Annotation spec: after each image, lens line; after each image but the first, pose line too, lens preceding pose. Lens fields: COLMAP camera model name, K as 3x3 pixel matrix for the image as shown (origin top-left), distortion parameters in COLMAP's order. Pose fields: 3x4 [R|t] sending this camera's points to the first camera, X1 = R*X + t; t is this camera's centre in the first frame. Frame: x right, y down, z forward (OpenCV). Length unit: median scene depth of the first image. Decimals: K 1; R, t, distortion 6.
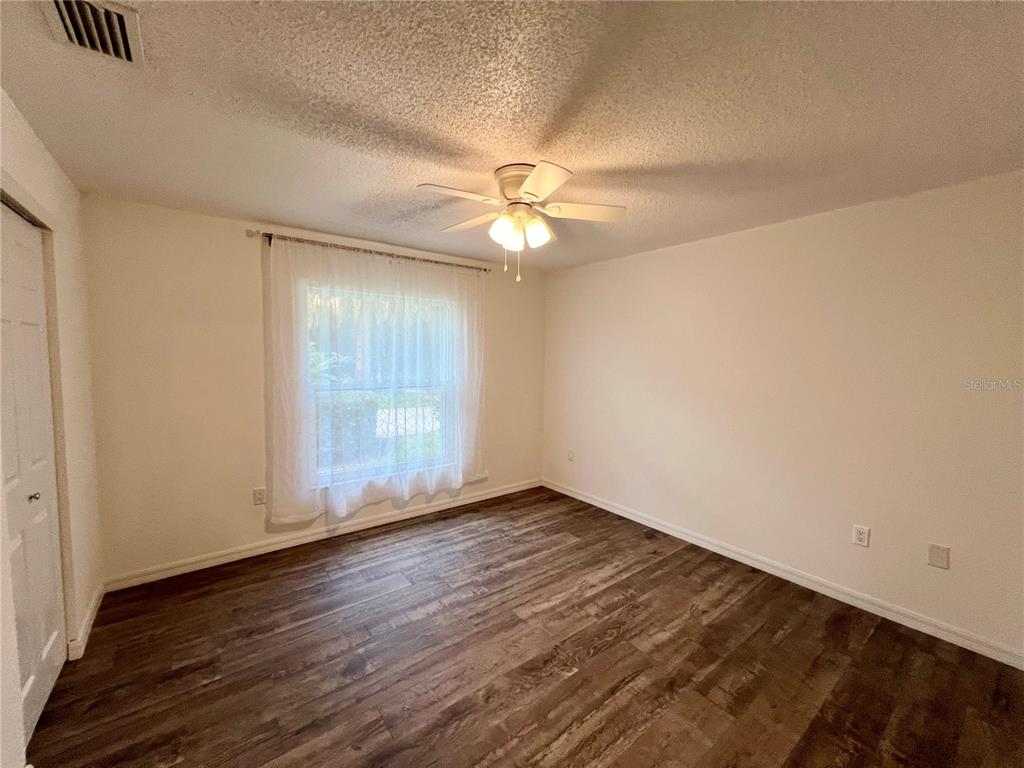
lens RADIAL K [[411.8, 0, 511.4], [0, 411.8, 382.9], [0, 0, 1]] dist [-0.001936, 0.000597]
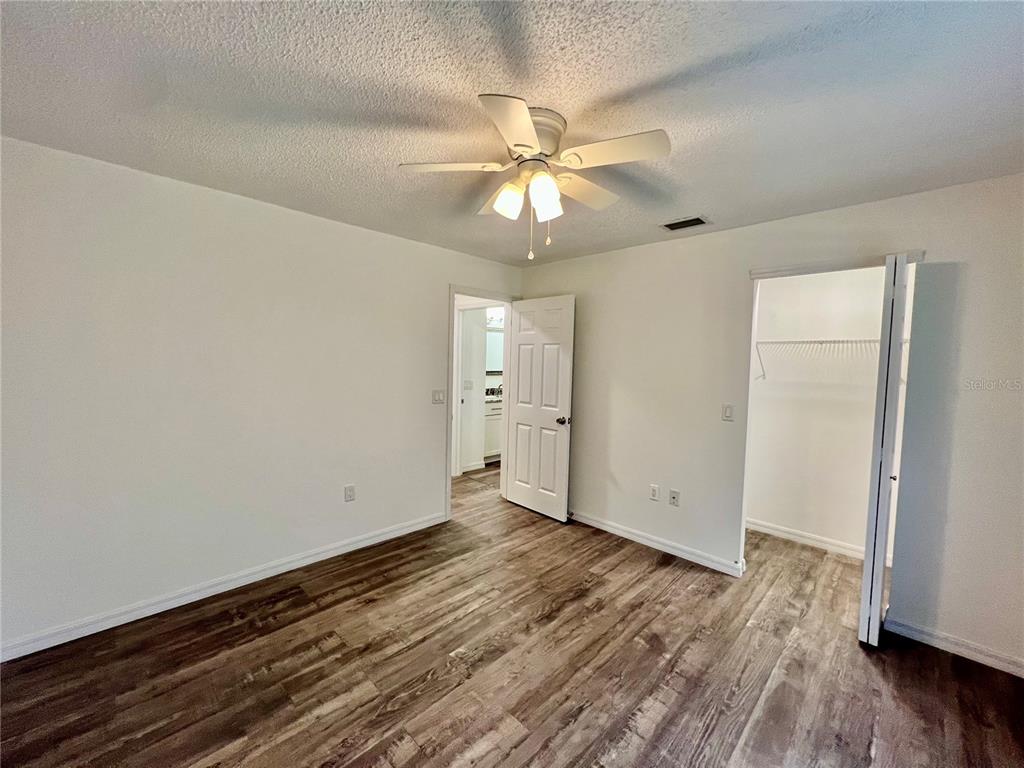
lens RADIAL K [[411.8, 0, 511.4], [0, 411.8, 382.9], [0, 0, 1]] dist [-0.001936, 0.000597]
pose [[-0.990277, -0.028700, -0.136120, 0.169267], [-0.044958, 0.992006, 0.117913, -0.109592], [0.131647, 0.122886, -0.983650, 1.963211]]
